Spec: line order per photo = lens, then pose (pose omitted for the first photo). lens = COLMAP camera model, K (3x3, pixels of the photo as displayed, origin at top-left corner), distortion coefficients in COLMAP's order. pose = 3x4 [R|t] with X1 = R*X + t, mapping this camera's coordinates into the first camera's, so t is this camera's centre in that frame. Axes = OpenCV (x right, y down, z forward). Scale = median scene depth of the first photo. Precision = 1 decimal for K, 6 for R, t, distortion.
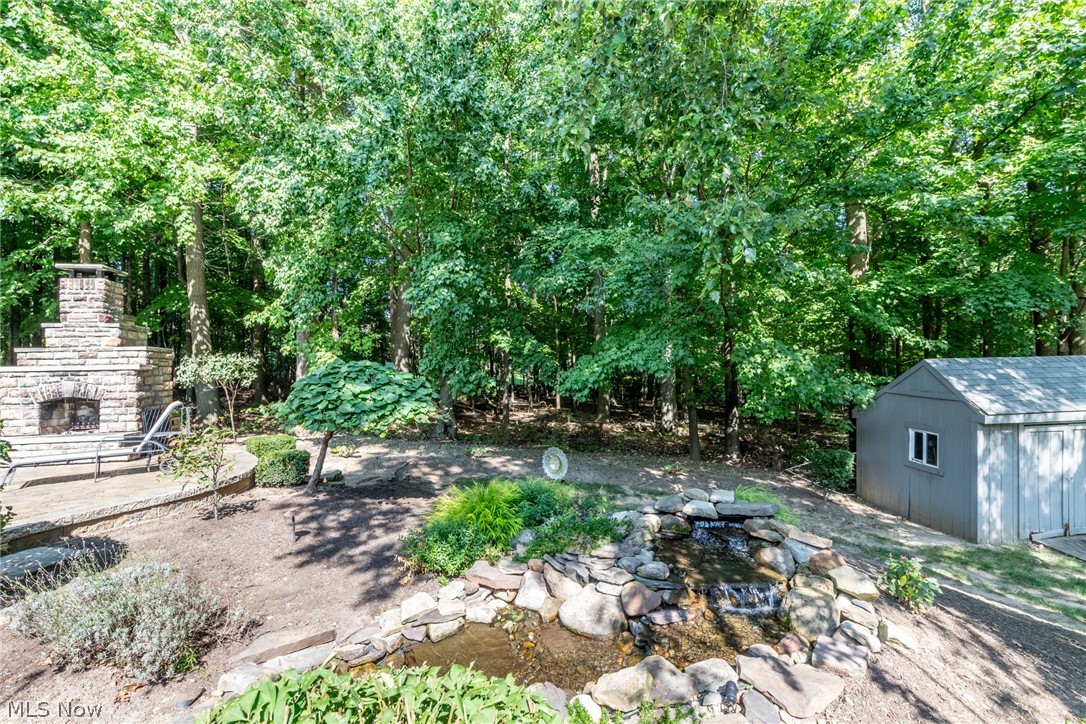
lens RADIAL K [[486.2, 0, 539.4], [0, 486.2, 368.2], [0, 0, 1]] dist [-0.002384, -0.000246]
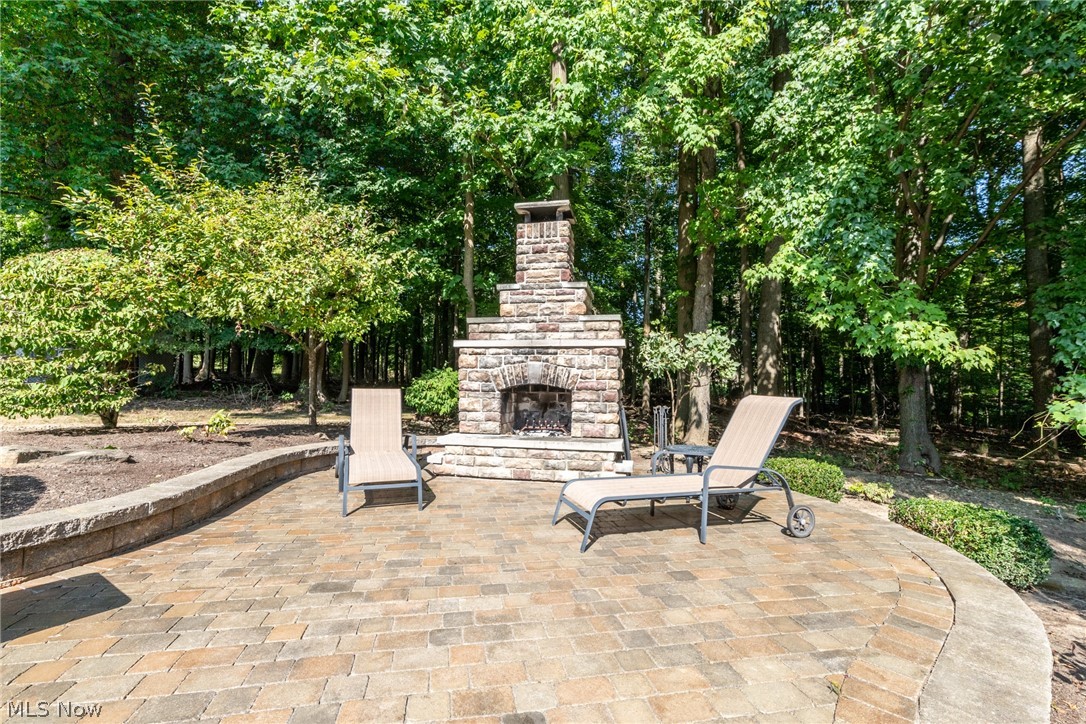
lens RADIAL K [[486.2, 0, 541.7], [0, 486.2, 366.0], [0, 0, 1]] dist [-0.002384, -0.000246]
pose [[0.919613, 0.018014, -0.392413, -0.664666], [-0.029322, 0.999309, -0.022841, 0.048219], [0.391730, 0.032511, 0.919506, 0.340583]]
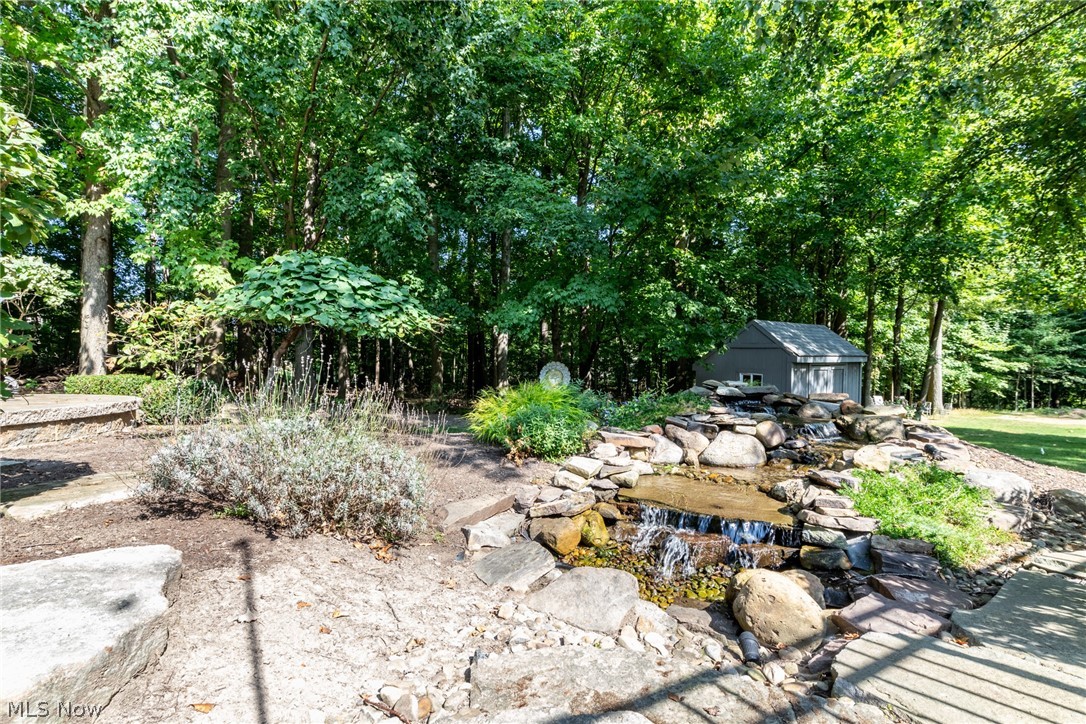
lens RADIAL K [[483.3, 0, 537.5], [0, 483.3, 368.2], [0, 0, 1]] dist [-0.001372, 0.000235]
pose [[0.891893, 0.018713, 0.451859, -0.343602], [-0.016235, 0.999824, -0.009362, 0.140532], [-0.451955, 0.001014, 0.892040, 0.086341]]
